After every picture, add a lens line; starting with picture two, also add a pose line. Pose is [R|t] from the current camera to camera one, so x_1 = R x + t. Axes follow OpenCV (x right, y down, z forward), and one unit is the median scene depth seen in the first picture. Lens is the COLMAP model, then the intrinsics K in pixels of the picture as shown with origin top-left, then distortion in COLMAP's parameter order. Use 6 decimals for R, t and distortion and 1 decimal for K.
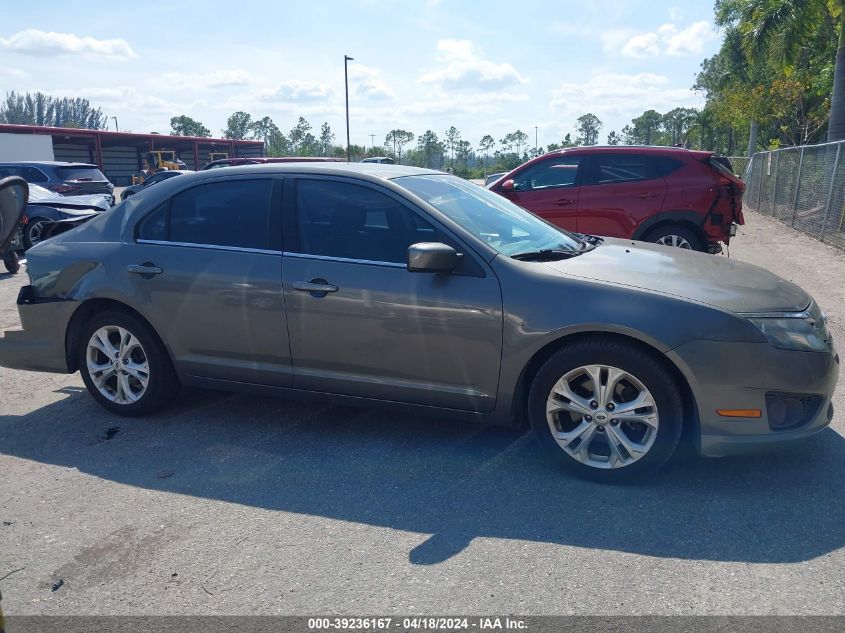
lens RADIAL K [[672.1, 0, 437.0], [0, 672.1, 316.1], [0, 0, 1]] dist [0.007649, -0.013140]
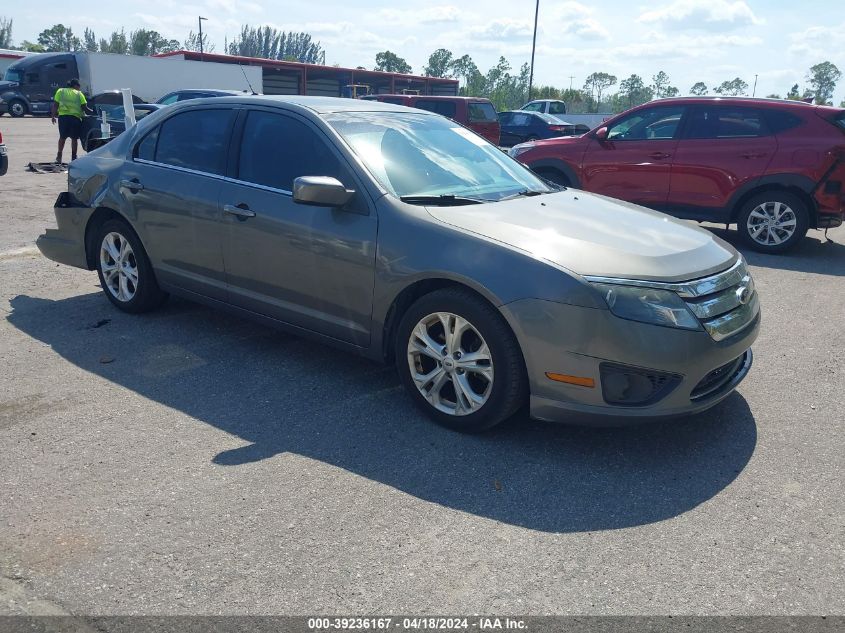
lens RADIAL K [[672.1, 0, 437.0], [0, 672.1, 316.1], [0, 0, 1]] dist [0.007649, -0.013140]
pose [[0.958819, 0.127017, -0.254034, 0.352728], [-0.106443, 0.989940, 0.093214, -0.009832], [0.263318, -0.062335, 0.962693, 0.021406]]
